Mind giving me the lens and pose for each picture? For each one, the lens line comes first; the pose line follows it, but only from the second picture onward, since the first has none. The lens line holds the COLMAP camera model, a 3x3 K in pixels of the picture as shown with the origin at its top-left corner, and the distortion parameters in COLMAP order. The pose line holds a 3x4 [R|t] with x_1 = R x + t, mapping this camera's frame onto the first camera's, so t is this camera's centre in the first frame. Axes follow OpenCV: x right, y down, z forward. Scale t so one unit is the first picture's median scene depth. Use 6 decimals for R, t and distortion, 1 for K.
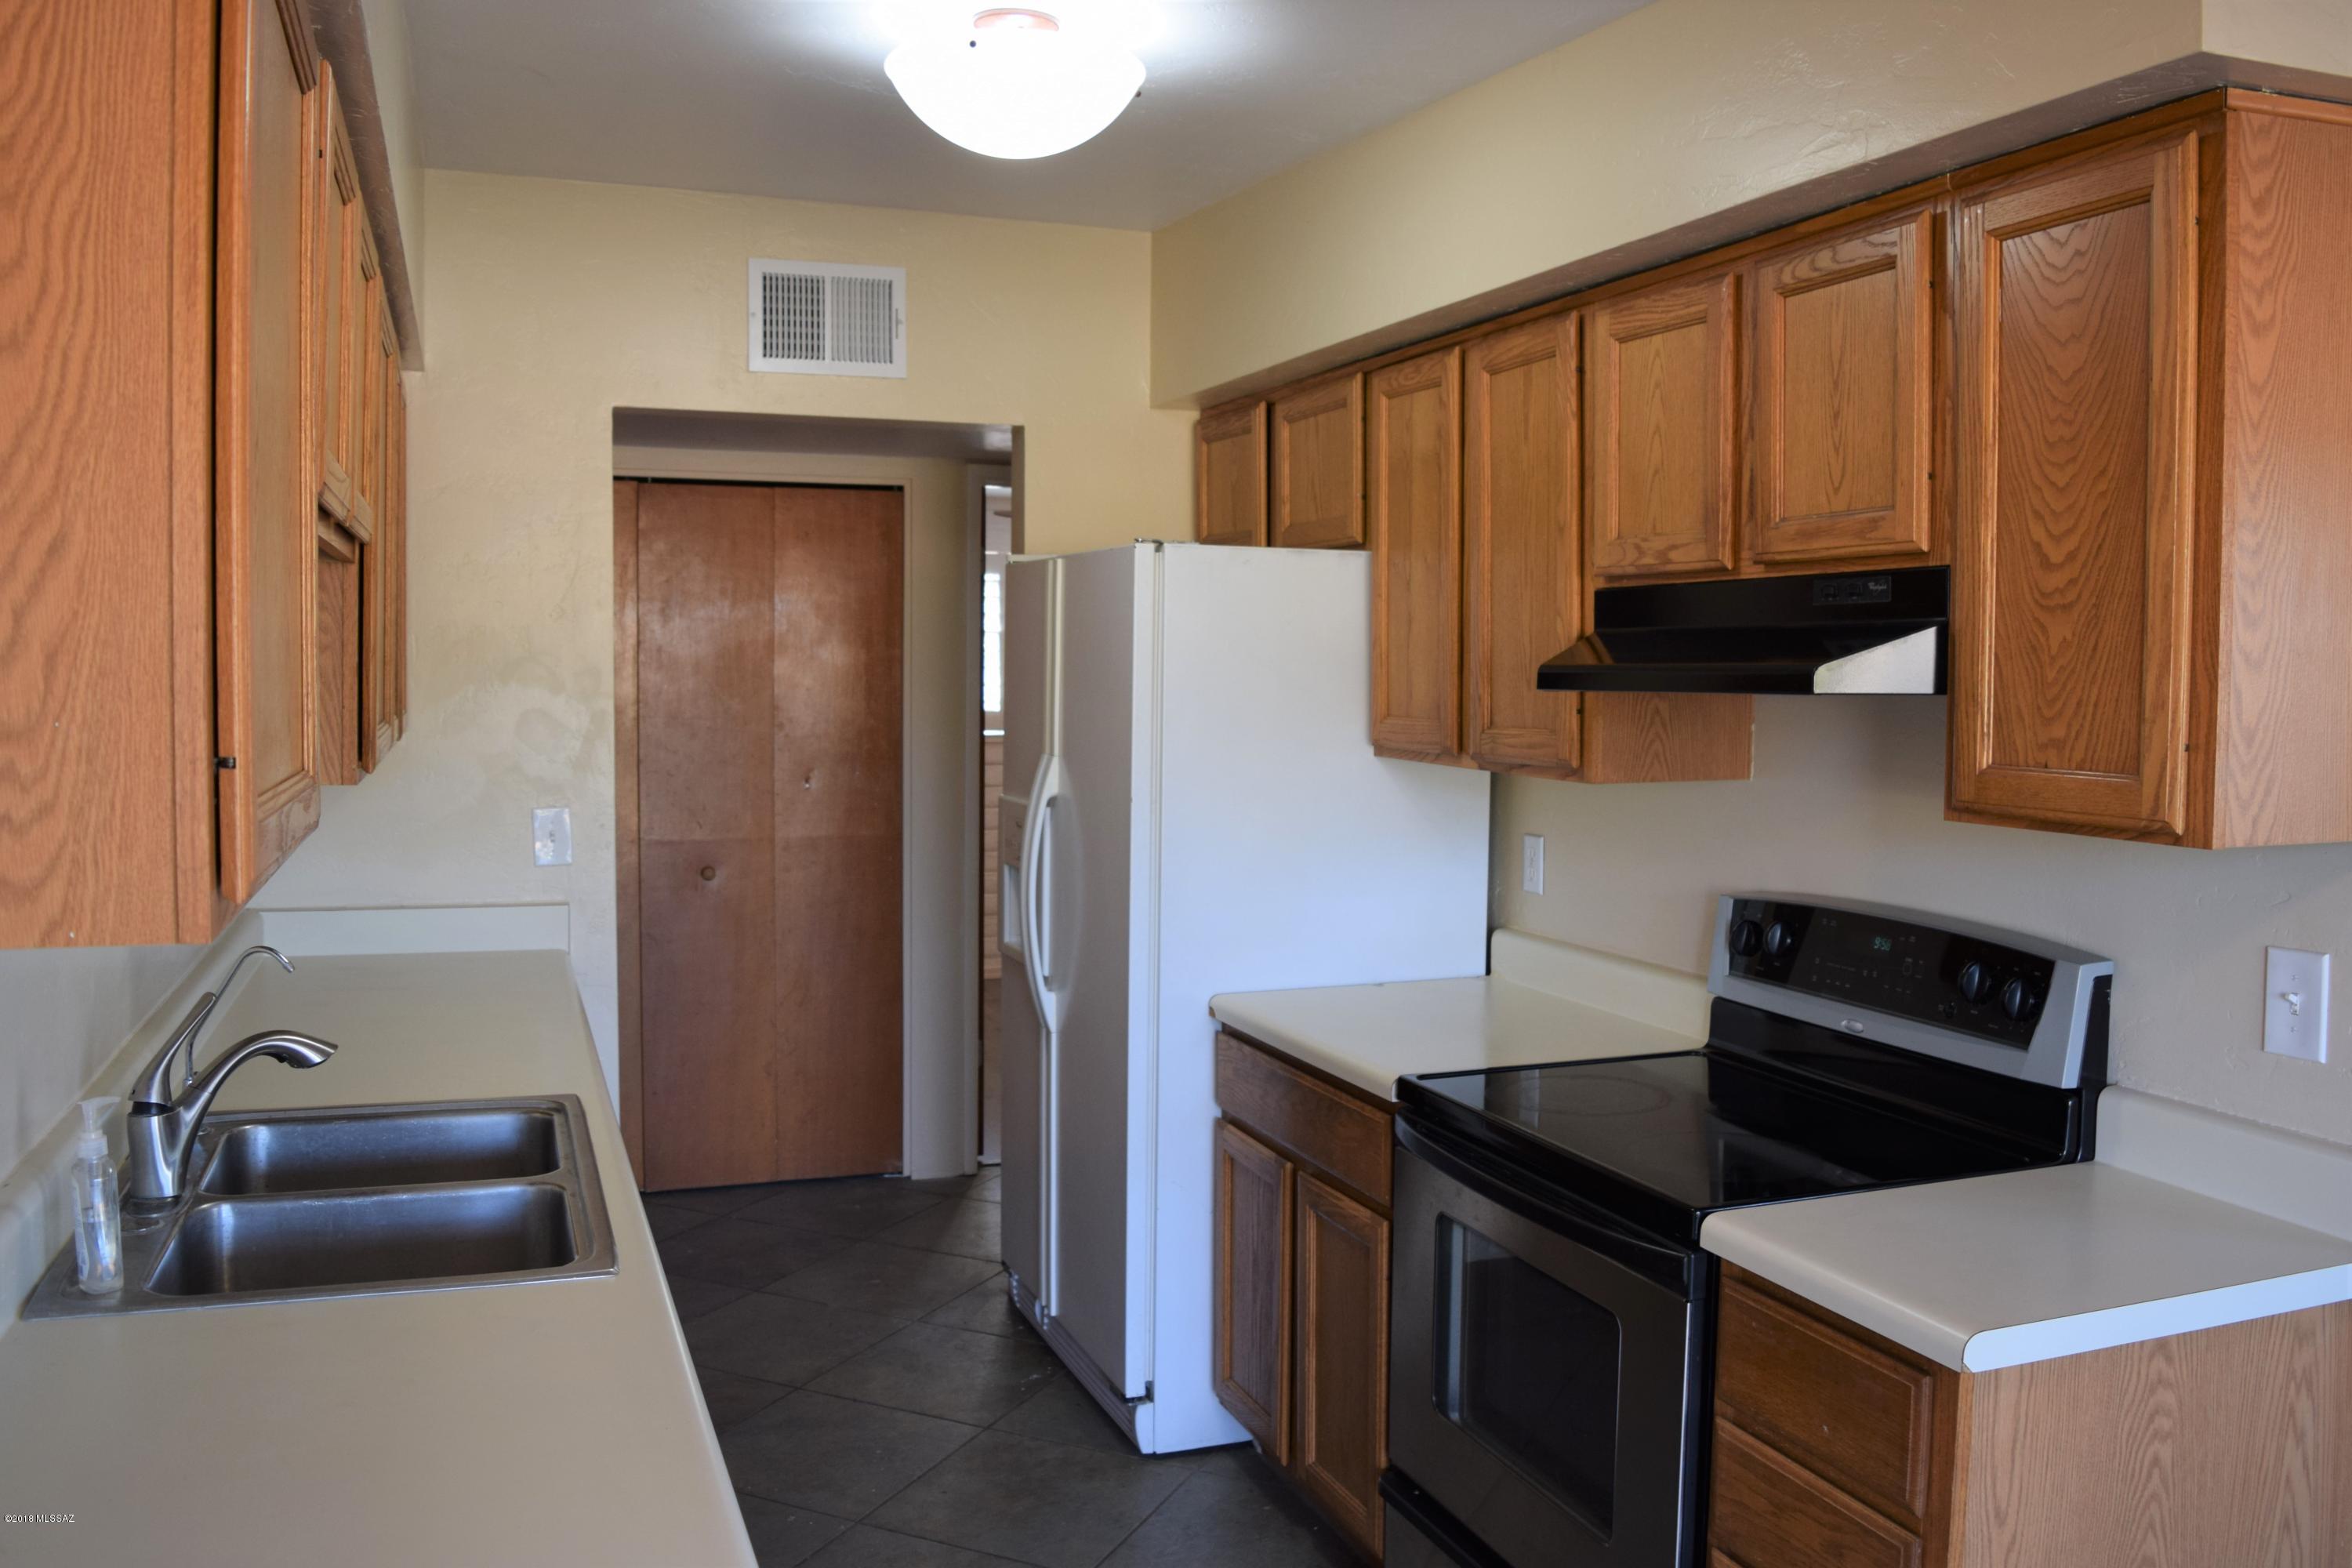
lens RADIAL K [[1881.3, 0, 1185.8], [0, 1881.3, 772.2], [0, 0, 1]] dist [-0.090465, 0.008698]
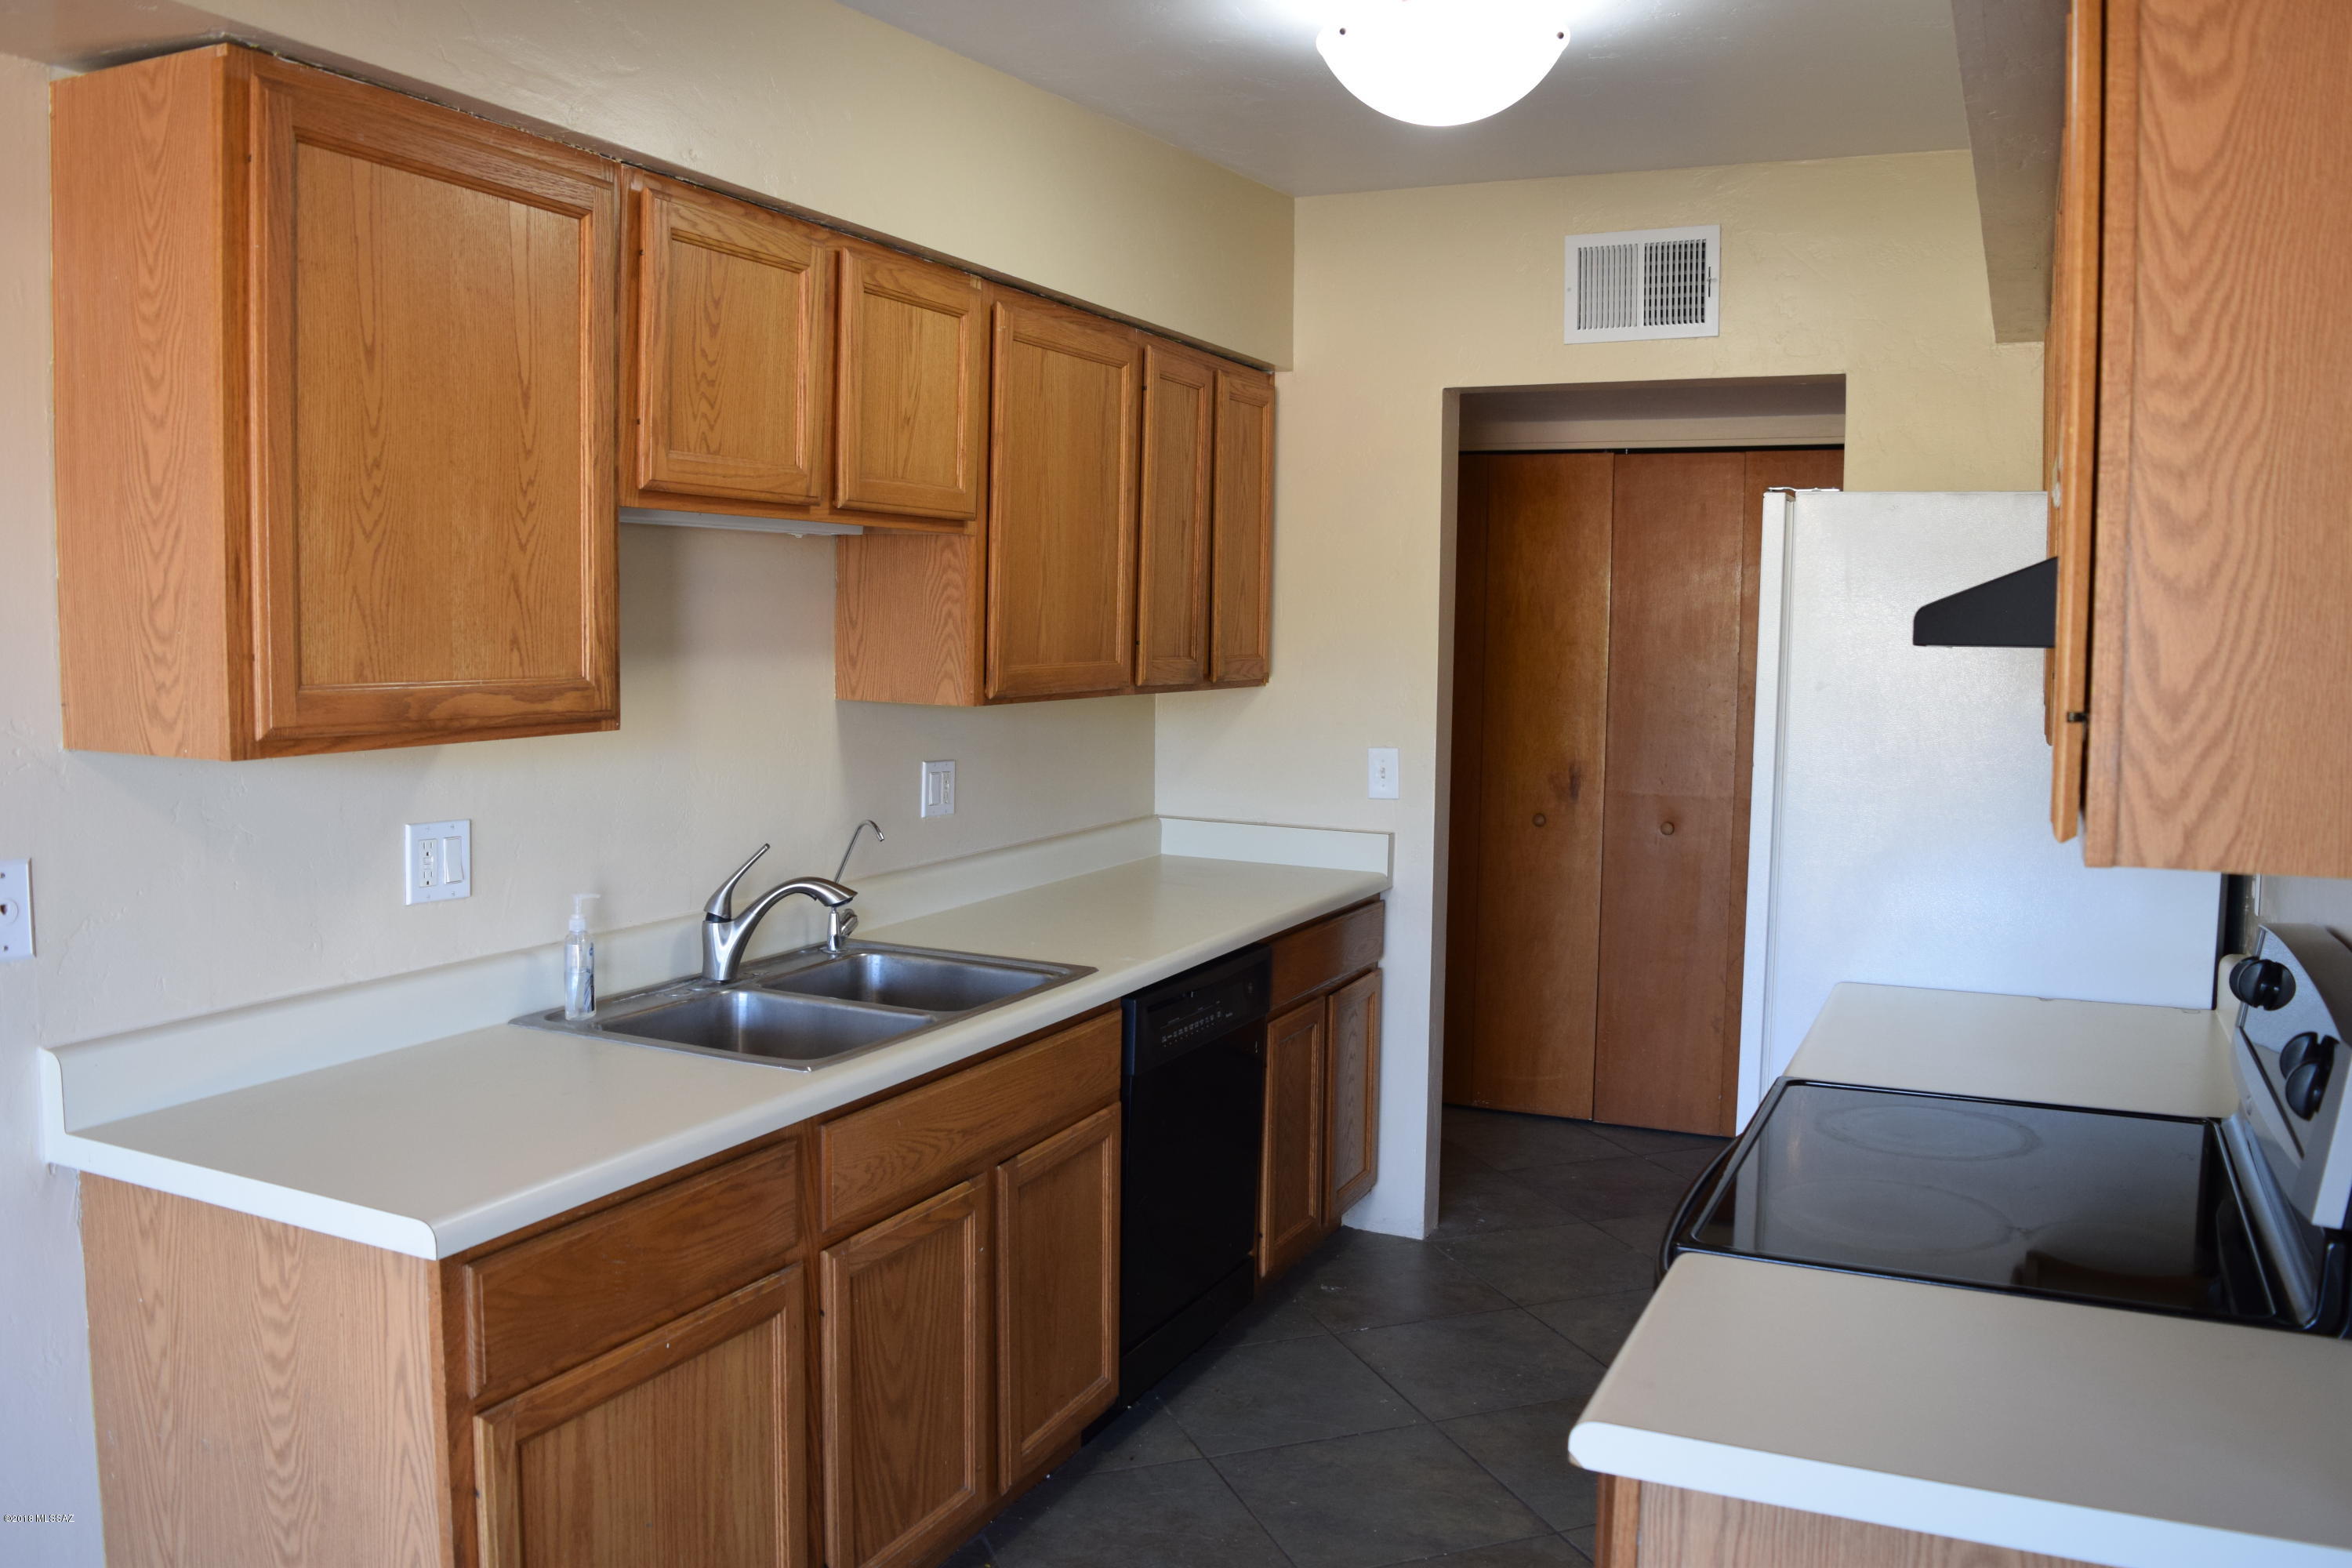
lens RADIAL K [[1835.2, 0, 1184.9], [0, 1835.2, 773.4], [0, 0, 1]] dist [-0.094065, 0.017587]
pose [[0.695087, 0.060465, -0.716379, 0.513795], [-0.048972, 0.998125, 0.036729, -0.000464], [0.717256, 0.009553, 0.696744, 0.186523]]
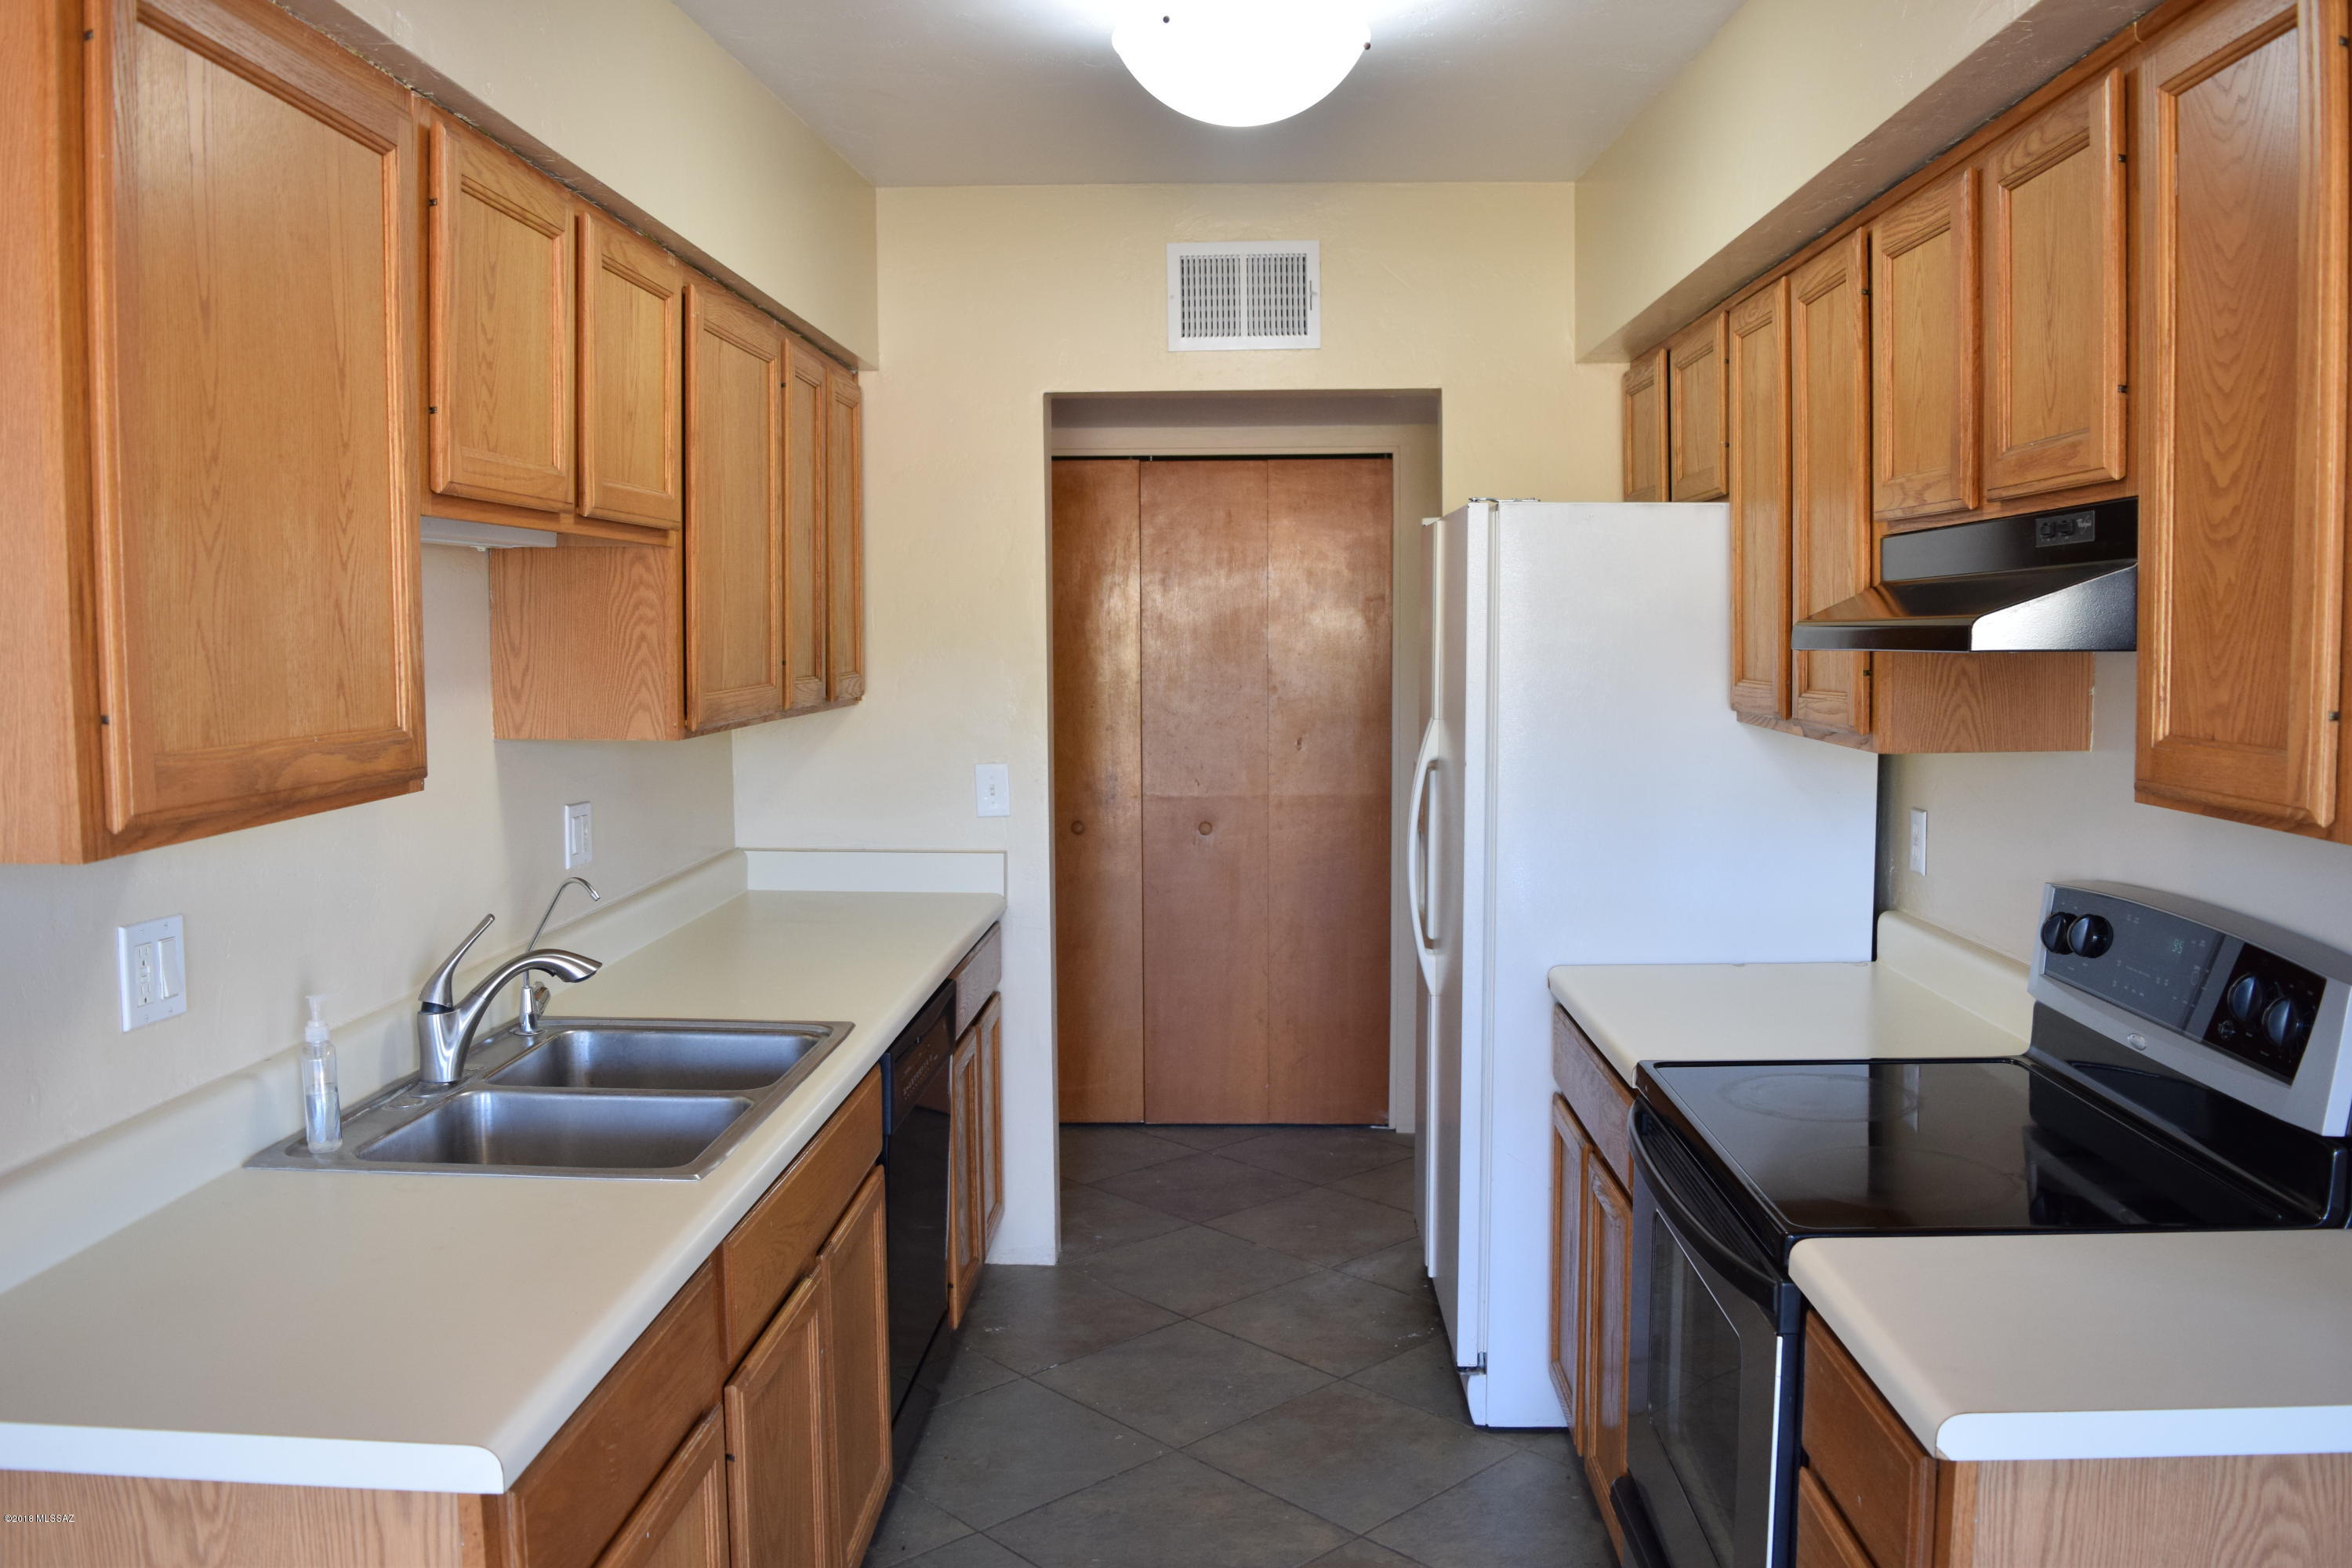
lens RADIAL K [[1835.2, 0, 1184.9], [0, 1835.2, 773.4], [0, 0, 1]] dist [-0.094065, 0.017587]
pose [[0.921485, 0.017025, -0.388041, 0.249062], [-0.008854, 0.999700, 0.022836, -0.001127], [0.388314, -0.017608, 0.921359, 0.070912]]
